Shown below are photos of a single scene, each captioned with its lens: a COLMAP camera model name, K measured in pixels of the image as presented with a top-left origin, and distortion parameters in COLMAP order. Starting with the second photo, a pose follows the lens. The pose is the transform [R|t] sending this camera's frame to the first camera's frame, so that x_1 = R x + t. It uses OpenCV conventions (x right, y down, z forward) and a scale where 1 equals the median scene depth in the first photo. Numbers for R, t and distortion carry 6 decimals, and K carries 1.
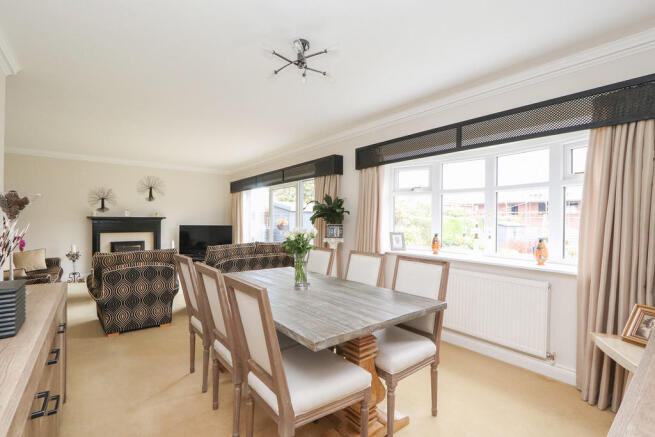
lens RADIAL K [[321.1, 0, 327.5], [0, 321.1, 218.5], [0, 0, 1]] dist [-0.001175, 0.000218]
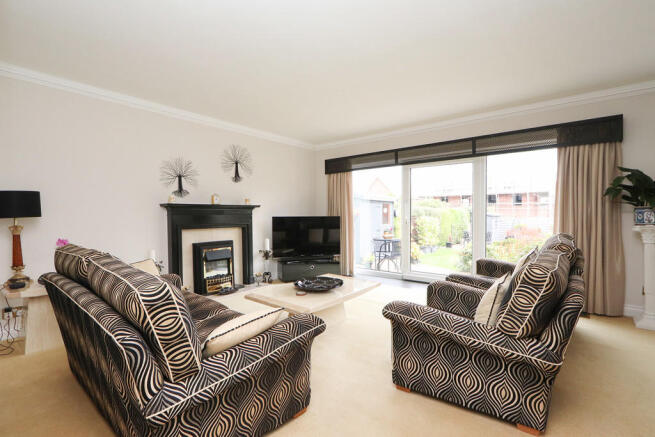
lens RADIAL K [[305.7, 0, 327.5], [0, 305.7, 218.5], [0, 0, 1]] dist [0.000093, -0.000110]
pose [[0.964224, -0.017197, 0.264531, -0.573249], [0.012589, 0.999738, 0.019107, 0.014717], [-0.264790, -0.015093, 0.964188, 0.334251]]
